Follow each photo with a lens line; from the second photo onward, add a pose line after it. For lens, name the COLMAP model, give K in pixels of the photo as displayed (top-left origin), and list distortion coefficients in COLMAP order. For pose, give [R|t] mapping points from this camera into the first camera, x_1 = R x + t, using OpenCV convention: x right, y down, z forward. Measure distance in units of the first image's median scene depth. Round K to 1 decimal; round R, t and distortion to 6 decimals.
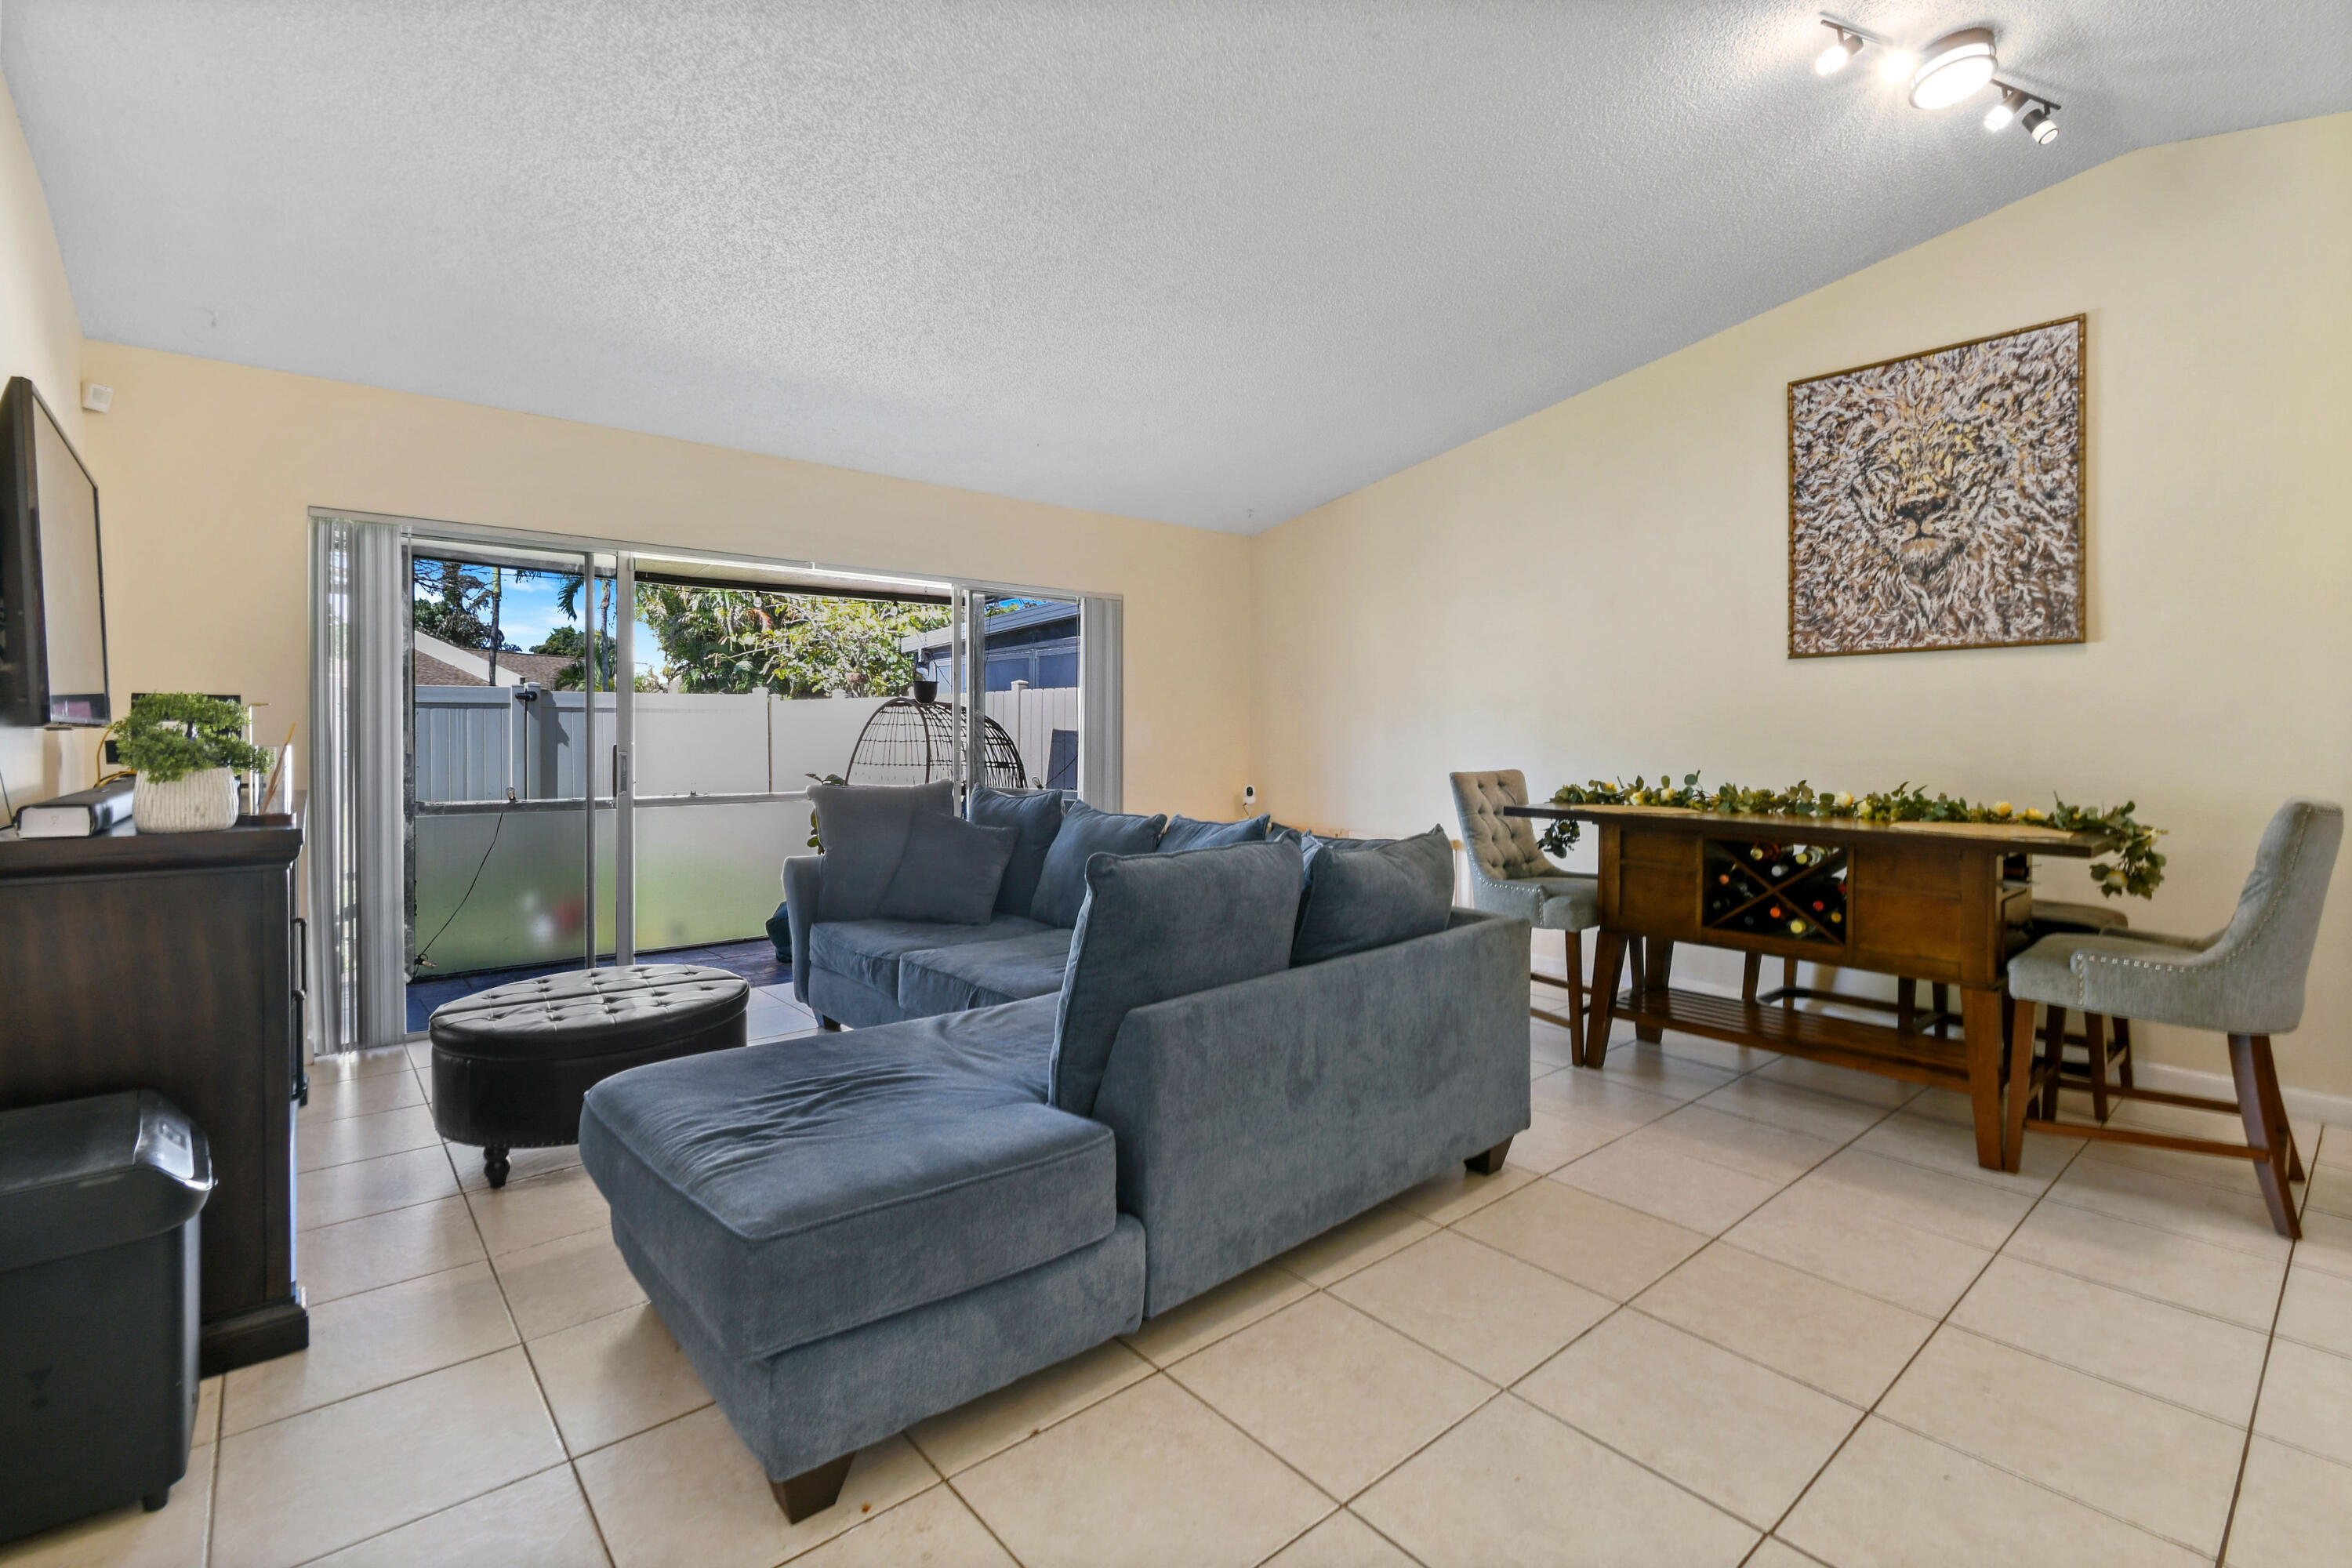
lens RADIAL K [[1054.6, 0, 1157.2], [0, 1054.6, 745.6], [0, 0, 1]] dist [0.008702, -0.003965]
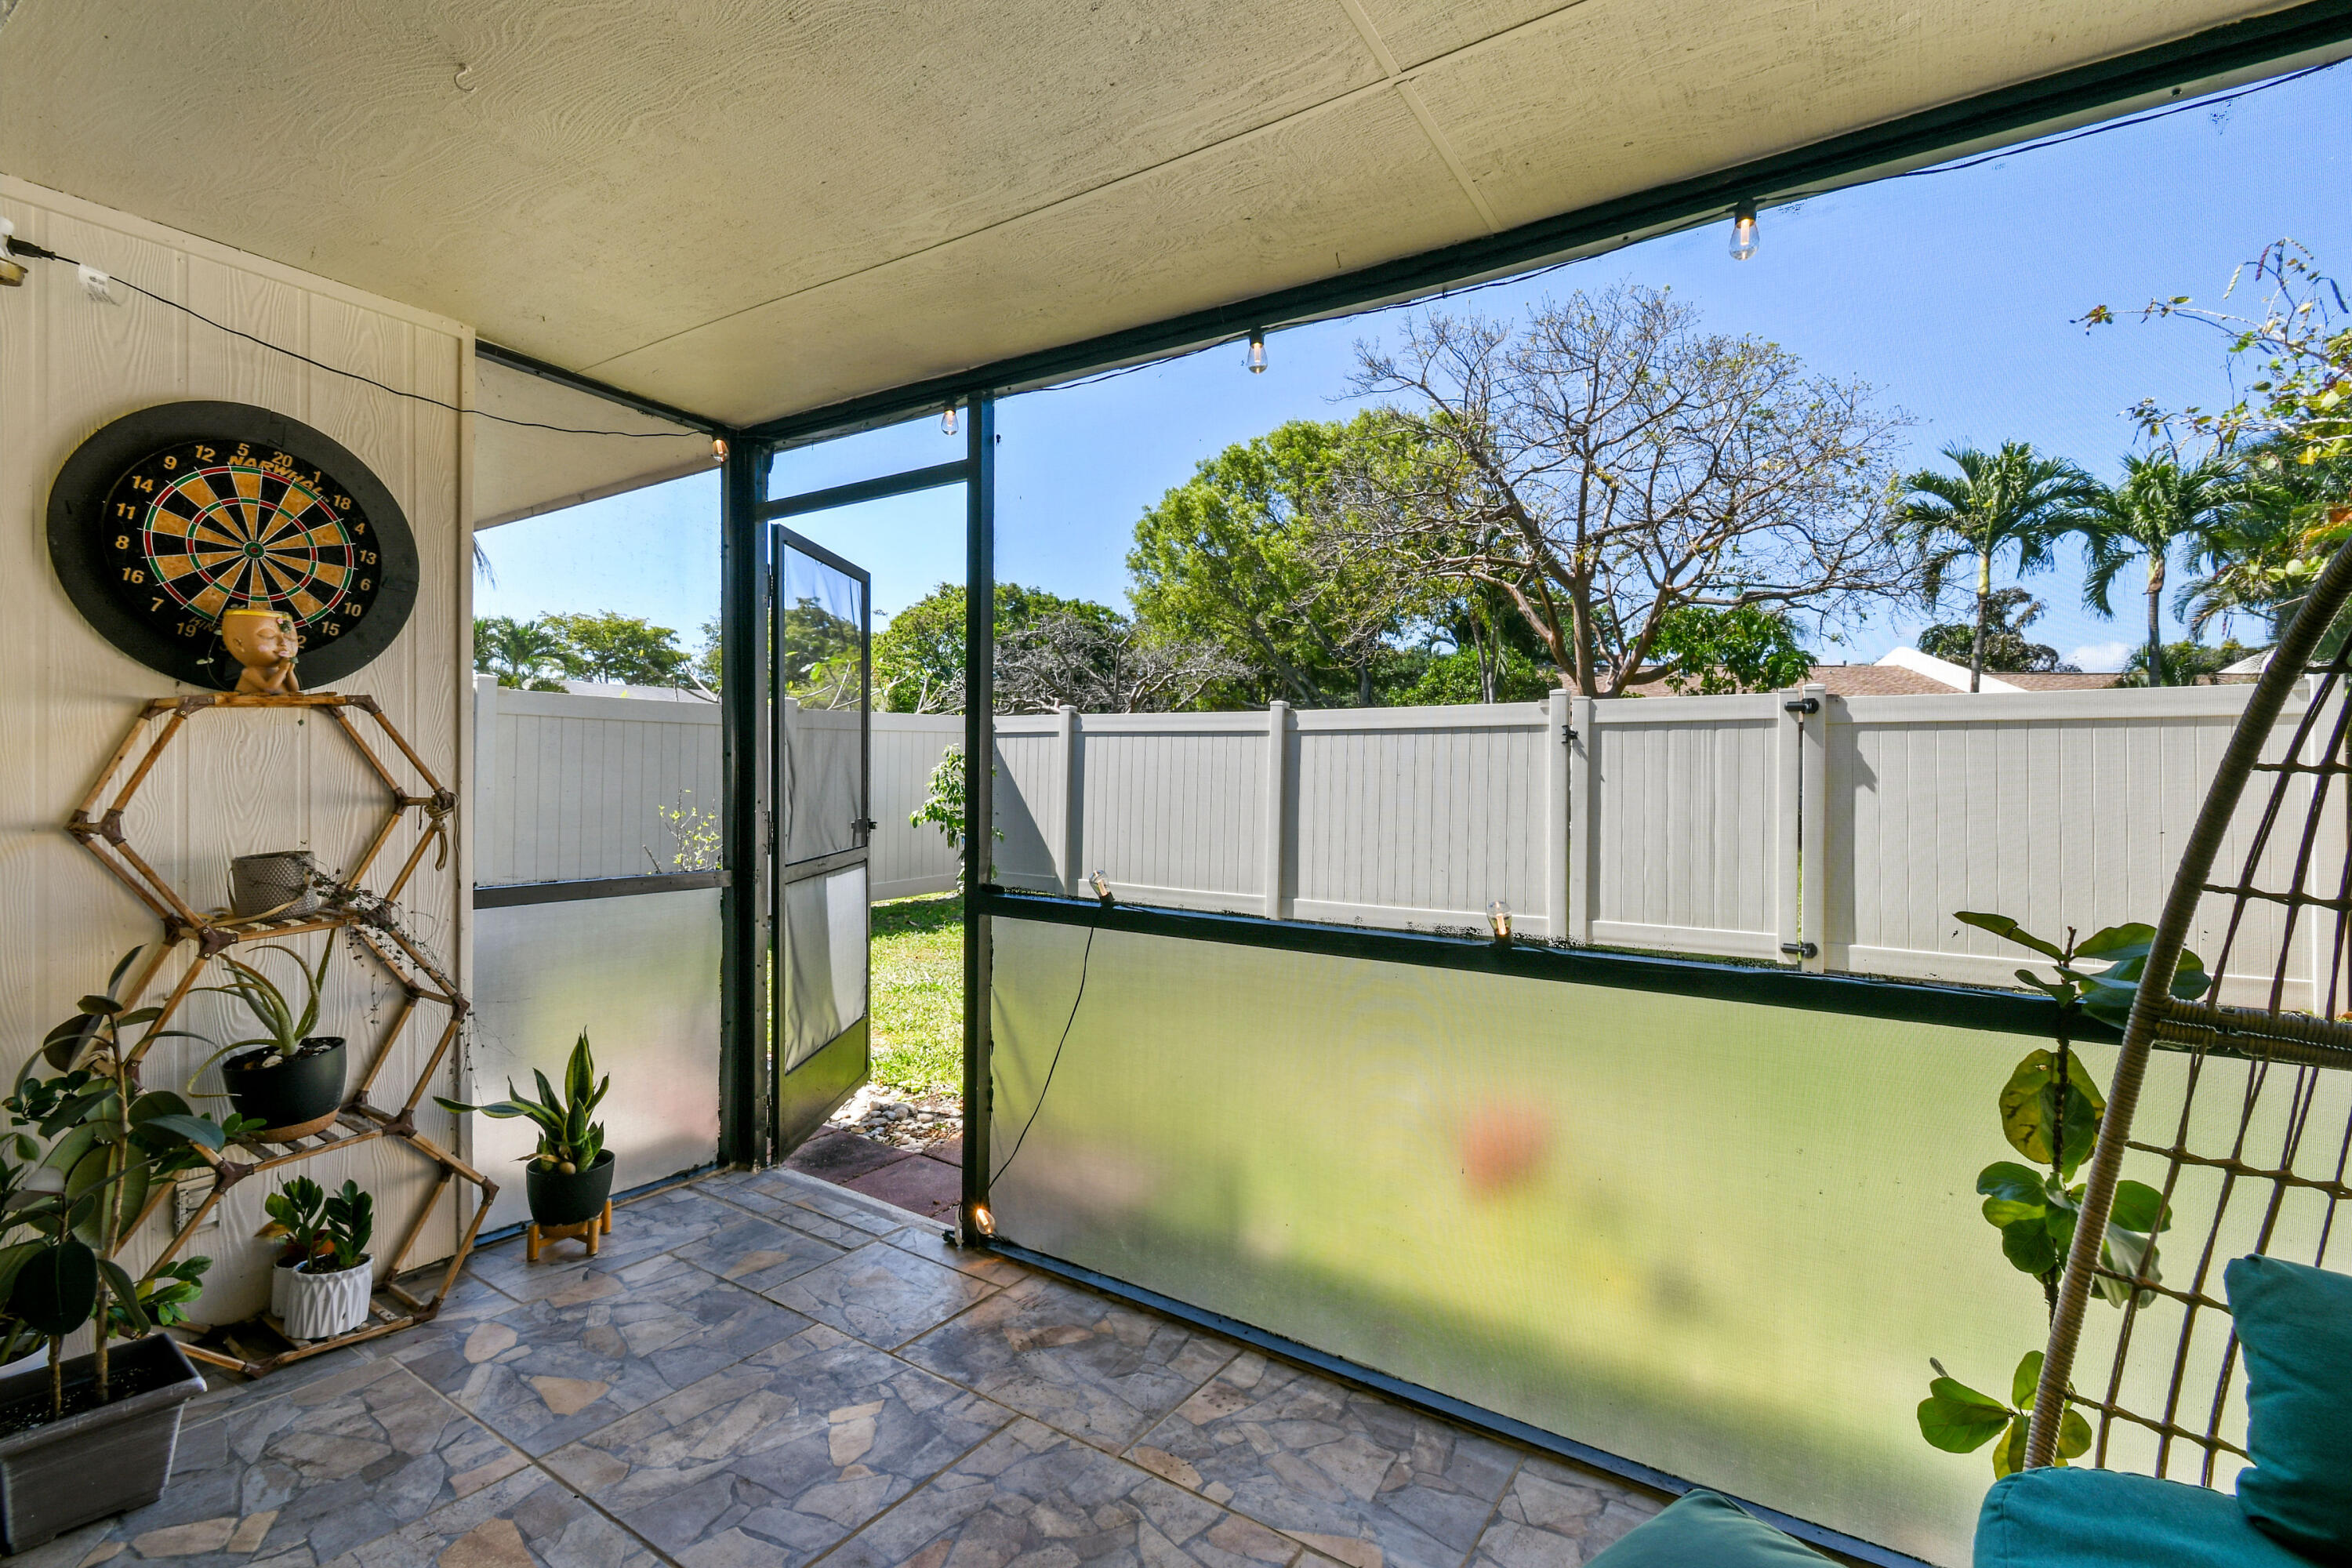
lens RADIAL K [[1054.6, 0, 1192.0], [0, 1054.6, 764.2], [0, 0, 1]] dist [0.008702, -0.003965]
pose [[0.286745, -0.000664, -0.958007, -0.276597], [-0.021839, 0.999735, -0.007229, -0.000157], [0.957758, 0.022994, 0.286654, 1.332905]]
